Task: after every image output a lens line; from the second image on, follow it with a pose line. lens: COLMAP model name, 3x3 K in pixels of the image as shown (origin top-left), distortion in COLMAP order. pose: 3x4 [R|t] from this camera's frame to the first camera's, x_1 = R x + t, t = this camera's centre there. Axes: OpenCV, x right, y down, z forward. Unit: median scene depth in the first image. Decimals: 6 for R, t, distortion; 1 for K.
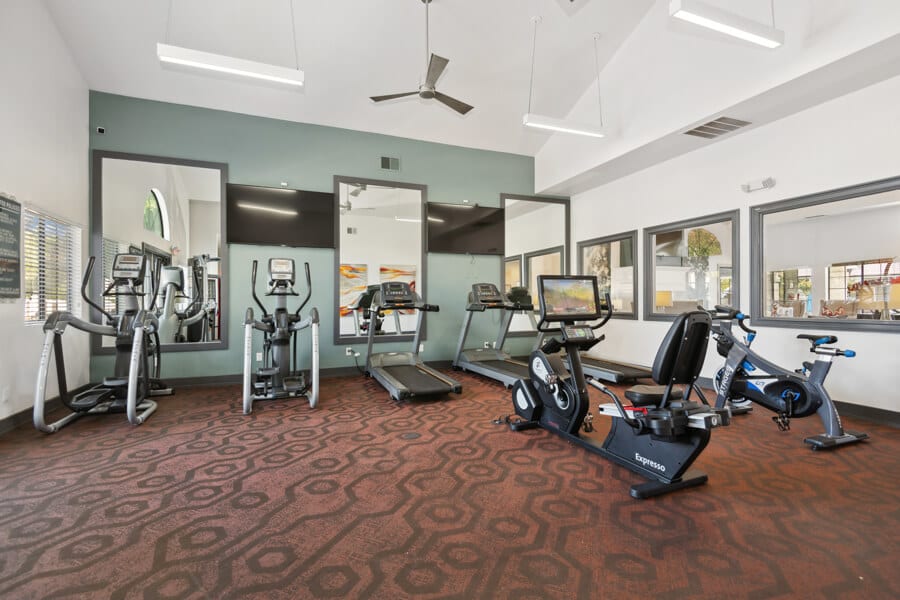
lens RADIAL K [[406.0, 0, 438.1], [0, 406.0, 298.3], [0, 0, 1]] dist [0.014155, -0.000319]
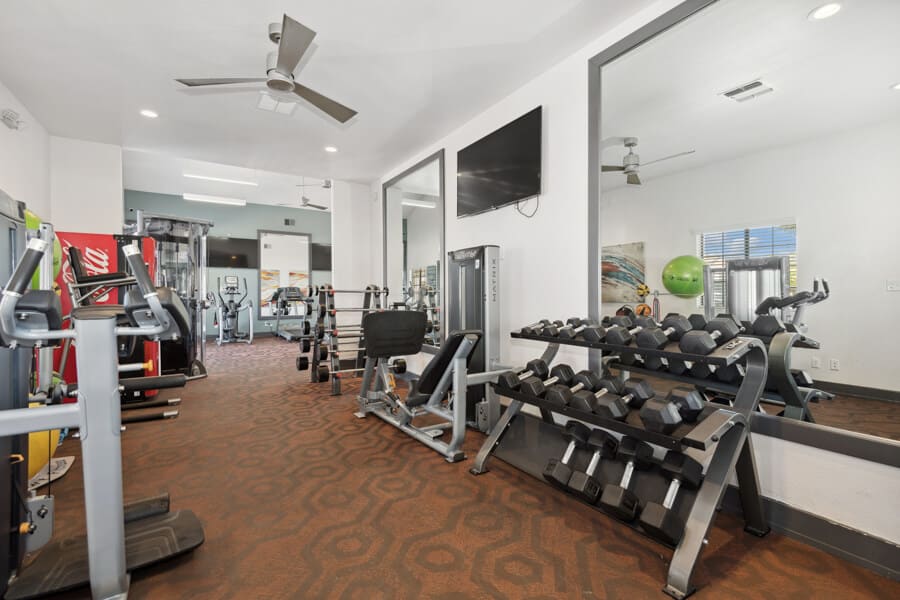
lens RADIAL K [[406.0, 0, 438.1], [0, 406.0, 298.3], [0, 0, 1]] dist [0.014155, -0.000319]
pose [[0.982603, -0.000177, 0.185719, 0.212236], [-0.002577, 0.999890, 0.014587, -0.015670], [-0.185701, -0.014812, 0.982495, -1.003346]]
